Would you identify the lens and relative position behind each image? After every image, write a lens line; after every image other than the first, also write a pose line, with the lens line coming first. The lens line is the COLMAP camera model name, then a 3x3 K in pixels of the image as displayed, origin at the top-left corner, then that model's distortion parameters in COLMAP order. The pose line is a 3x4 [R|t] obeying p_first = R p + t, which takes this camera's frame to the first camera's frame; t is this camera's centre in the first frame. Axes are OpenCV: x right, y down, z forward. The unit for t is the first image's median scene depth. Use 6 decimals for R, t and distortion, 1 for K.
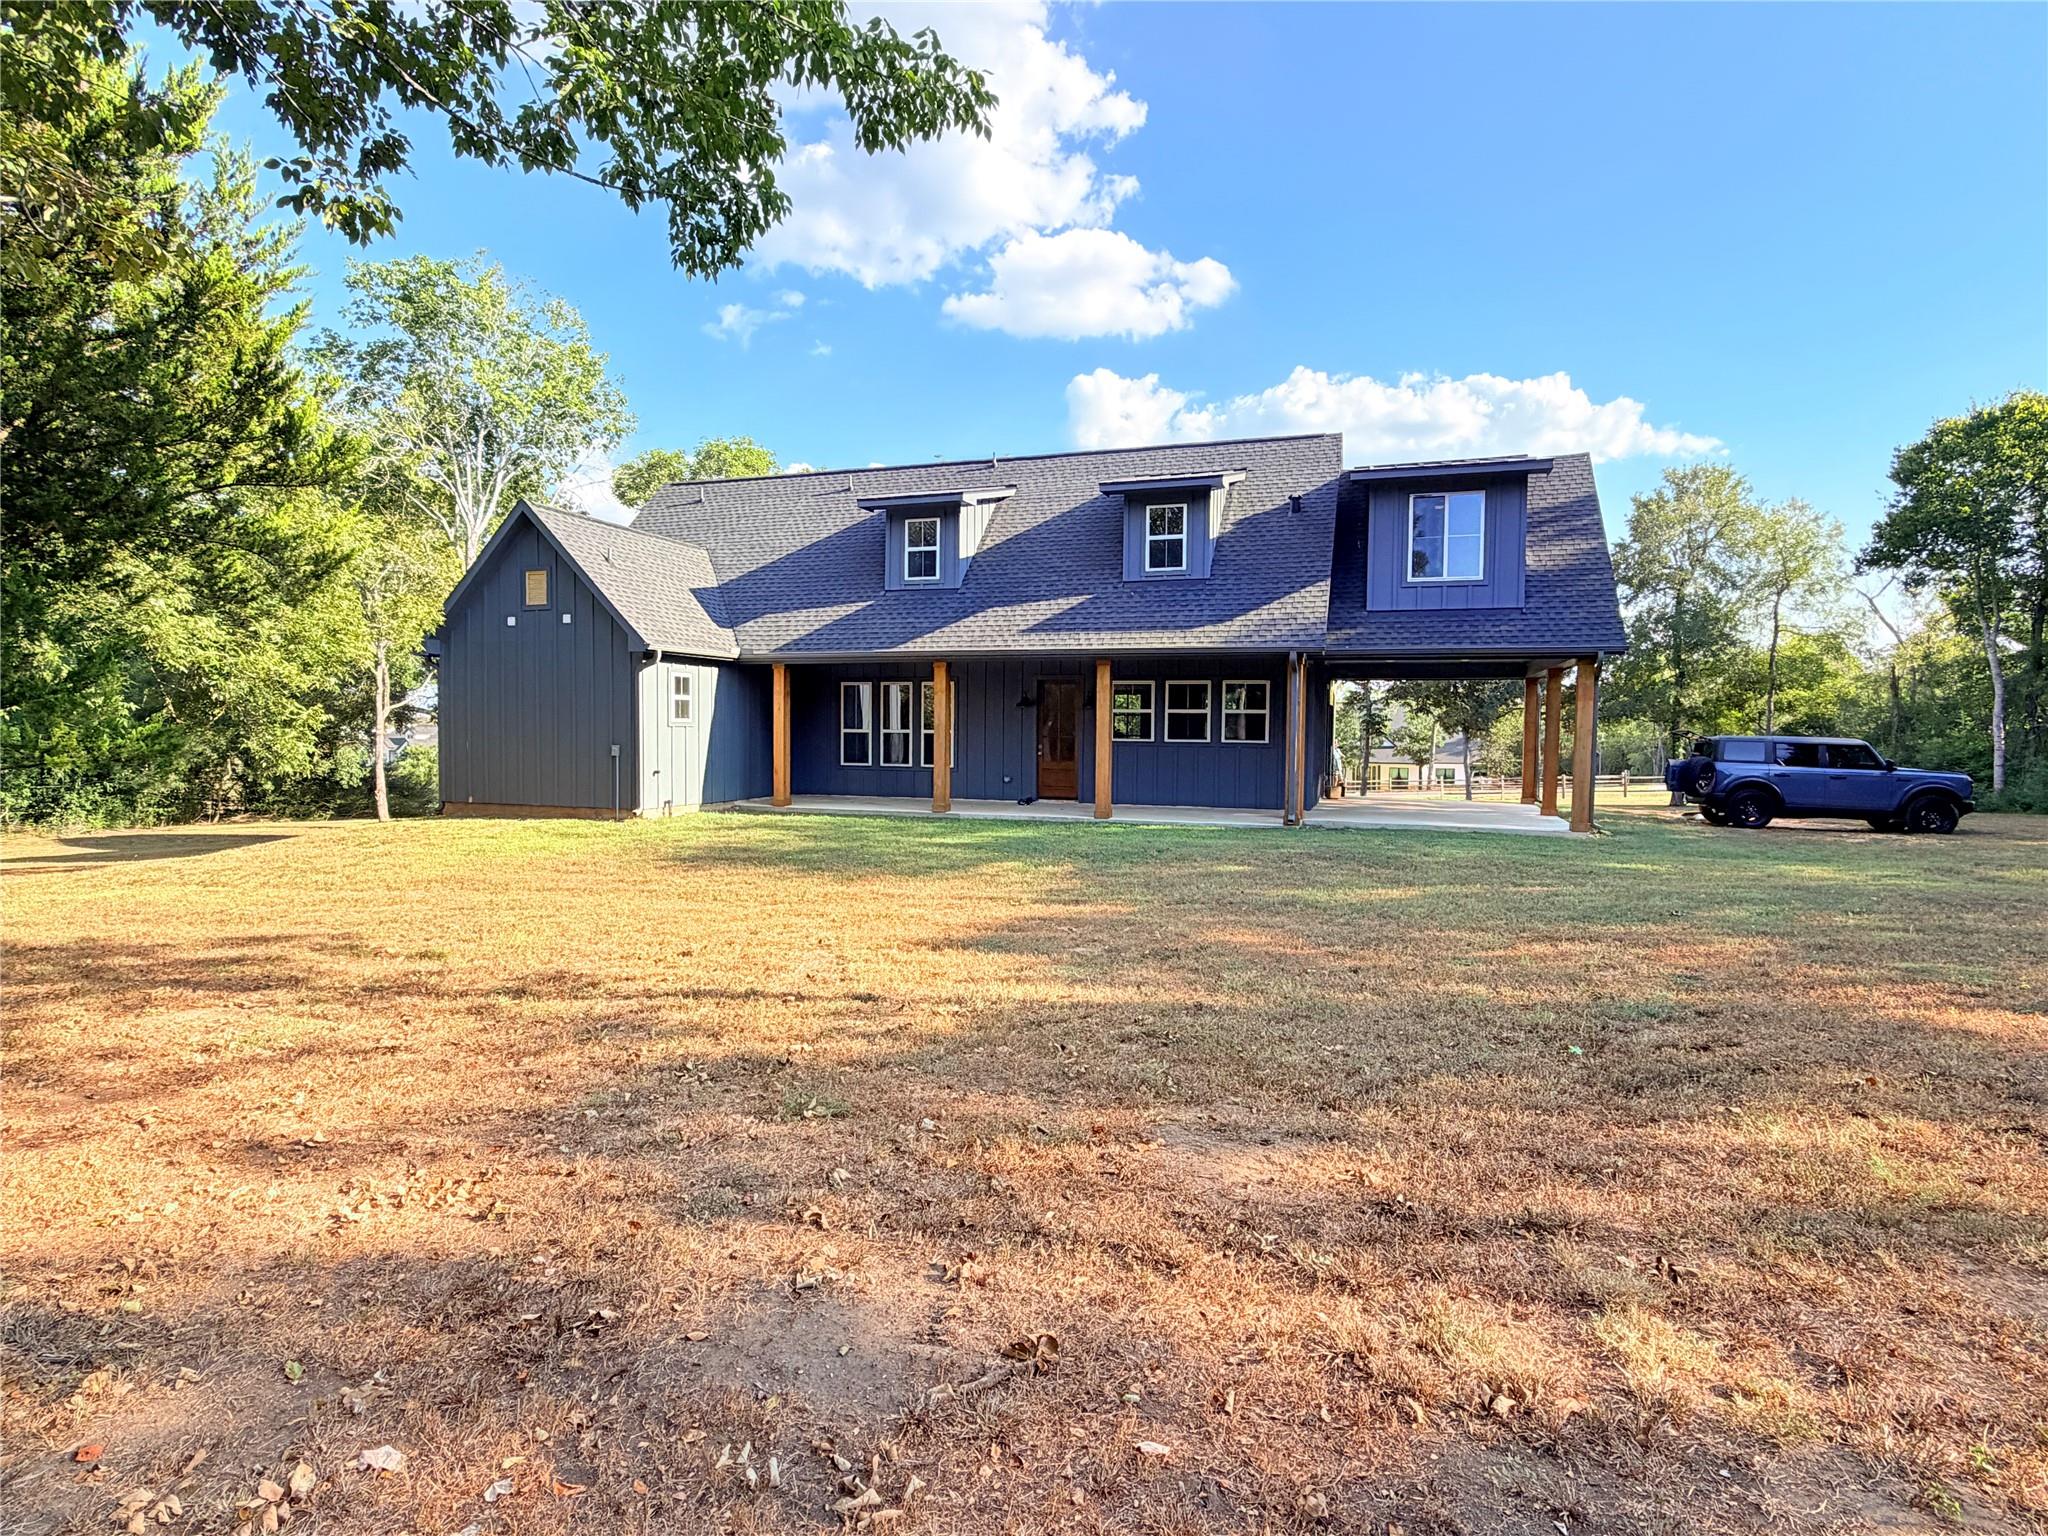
lens RADIAL K [[1028.9, 0, 1024.0], [0, 1028.9, 768.0], [0, 0, 1]] dist [0.001549, 0.000517]
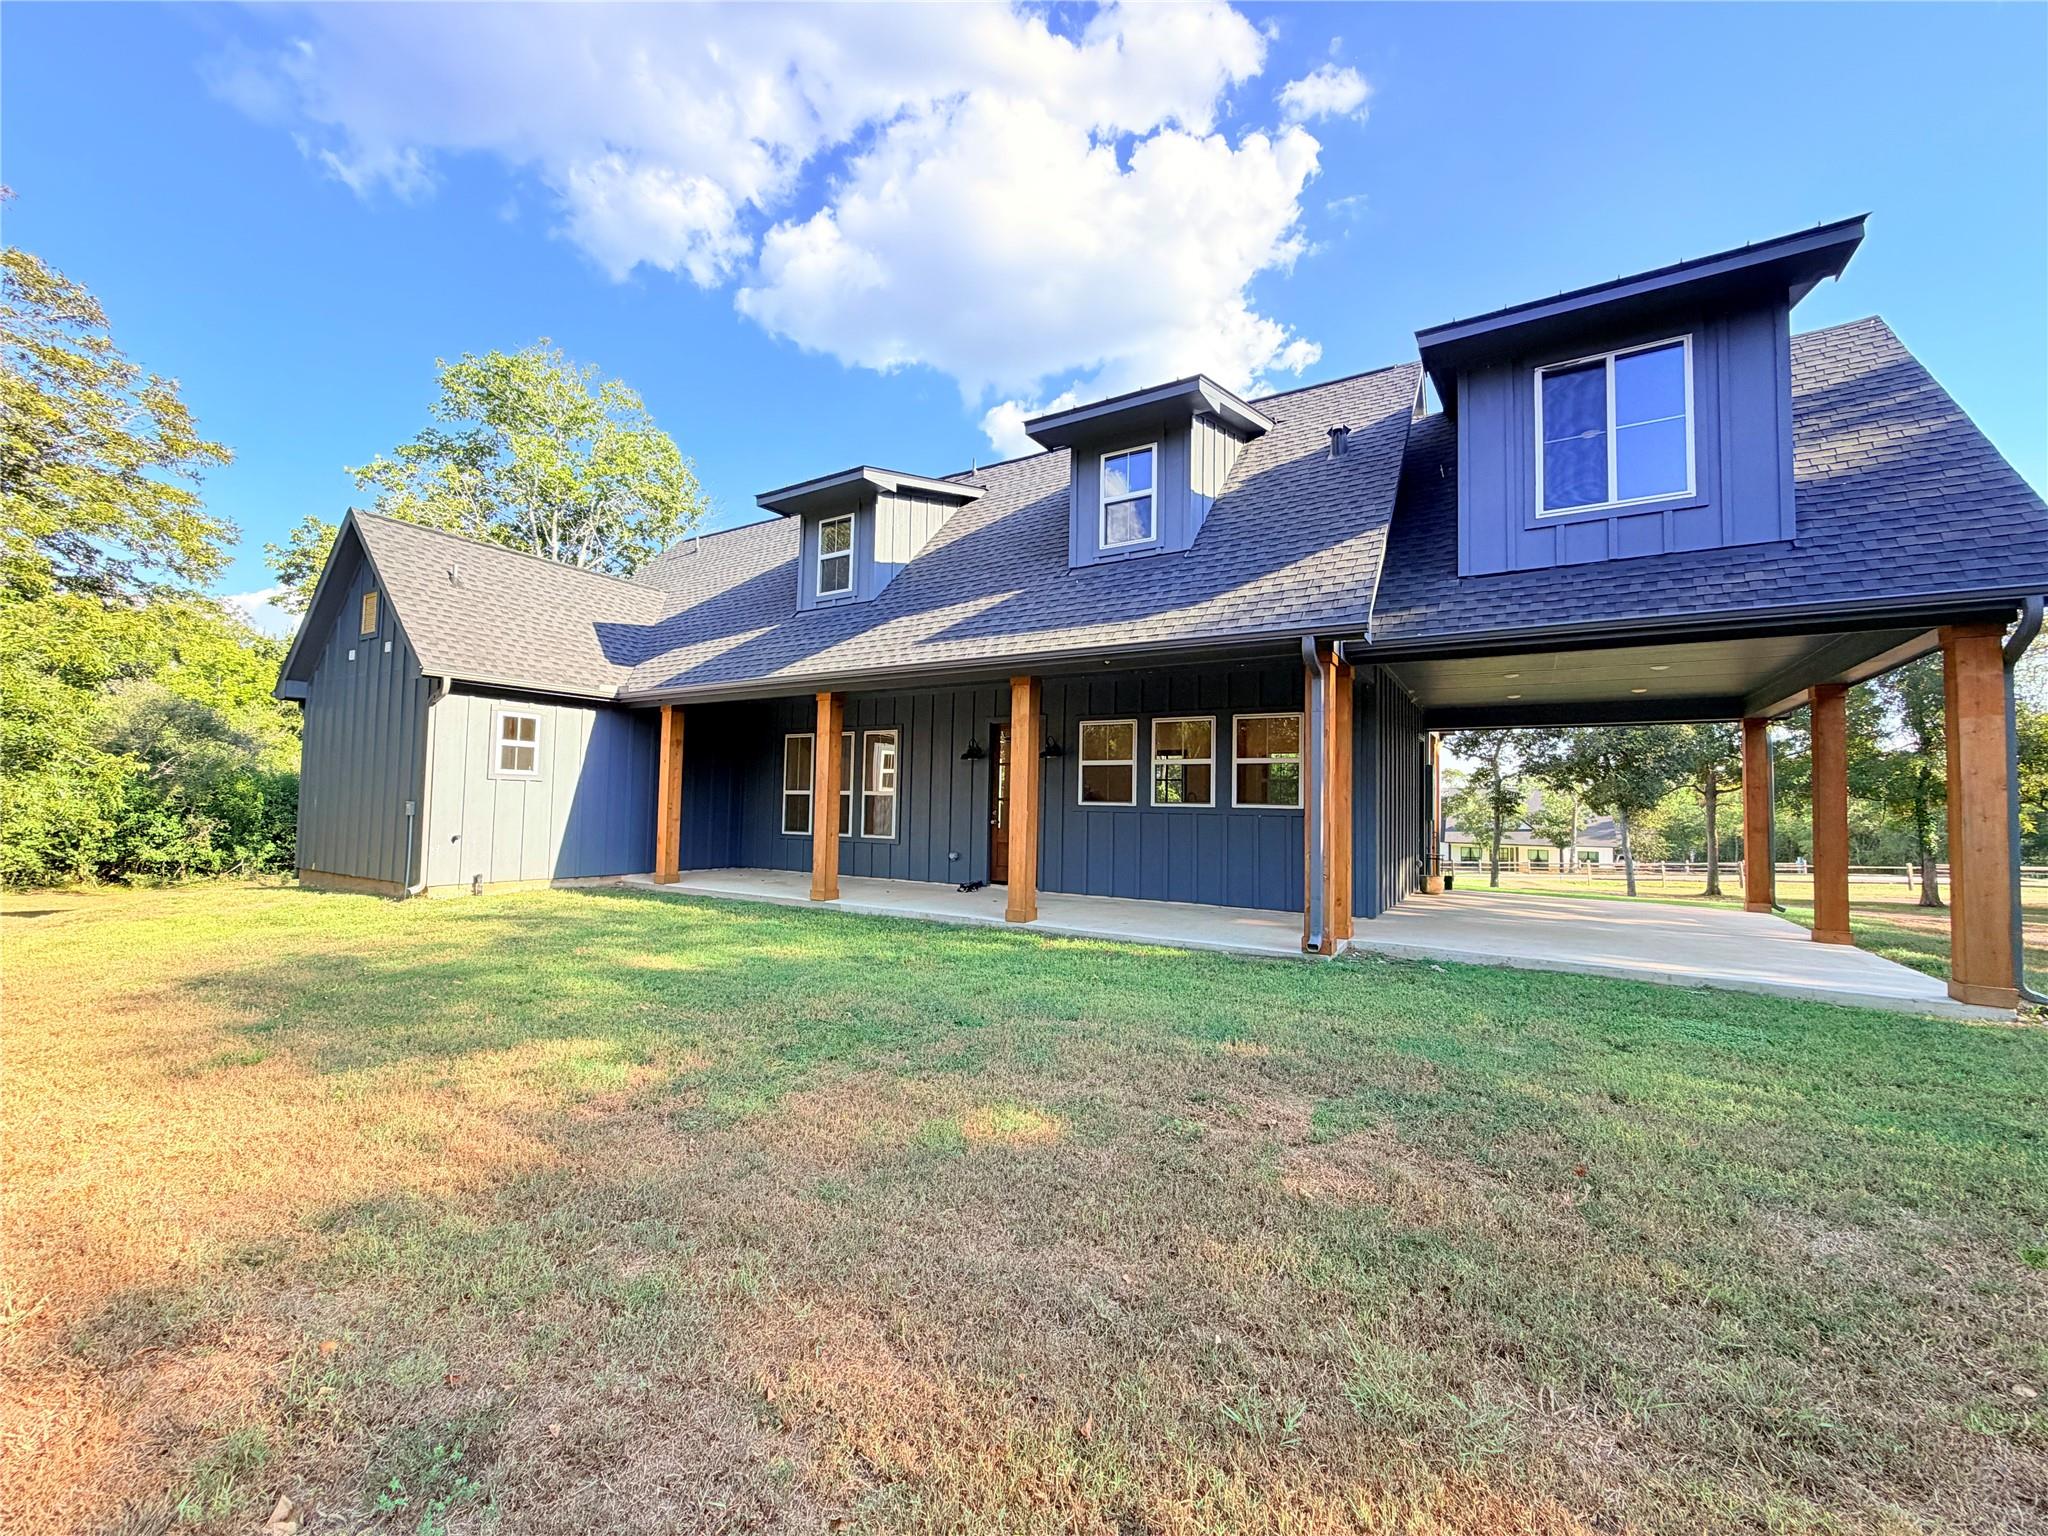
lens RADIAL K [[794.6, 0, 1024.0], [0, 794.6, 768.0], [0, 0, 1]] dist [0.000352, -0.000095]
pose [[0.975127, -0.001820, -0.221641, 0.174990], [-0.018681, 0.995734, -0.090364, -0.001566], [0.220860, 0.092257, 0.970932, 0.472247]]
